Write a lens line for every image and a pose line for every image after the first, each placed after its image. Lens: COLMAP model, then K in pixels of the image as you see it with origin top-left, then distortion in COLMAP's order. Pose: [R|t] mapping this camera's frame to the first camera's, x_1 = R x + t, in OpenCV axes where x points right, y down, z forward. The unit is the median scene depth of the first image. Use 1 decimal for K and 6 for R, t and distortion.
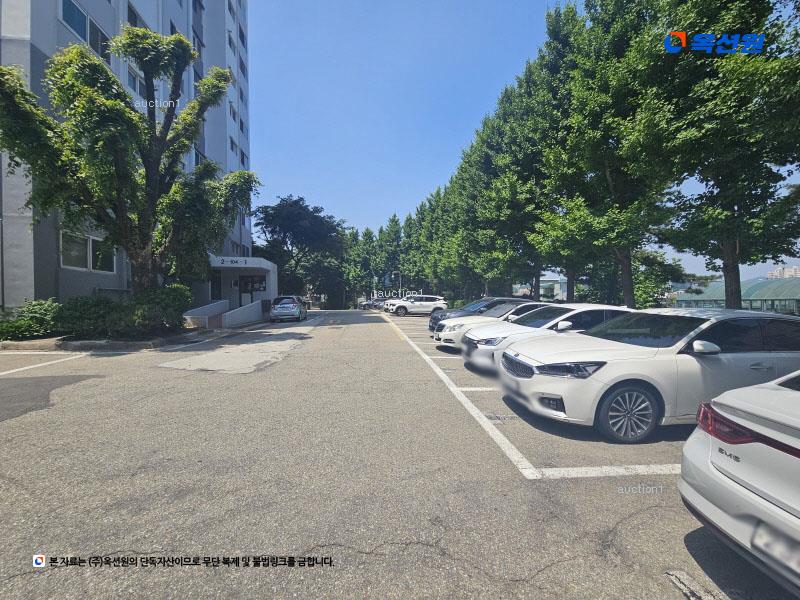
lens RADIAL K [[328.9, 0, 400.0], [0, 328.9, 300.0], [0, 0, 1]] dist [-0.001451, -0.000361]
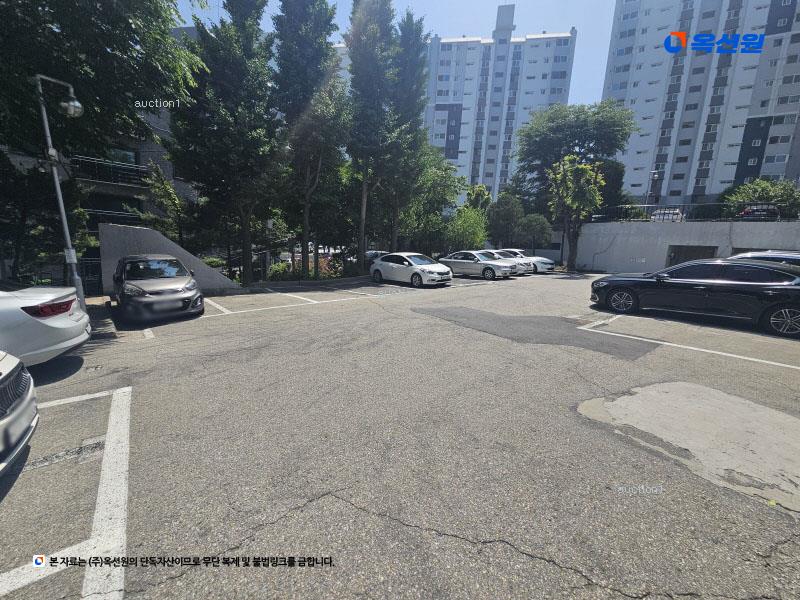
lens RADIAL K [[328.9, 0, 400.0], [0, 328.9, 300.0], [0, 0, 1]] dist [-0.001451, -0.000361]
pose [[-0.841664, 0.056860, -0.537000, 0.126810], [-0.029148, 0.988208, 0.150320, -0.043210], [0.539215, 0.142171, -0.830081, 2.165790]]
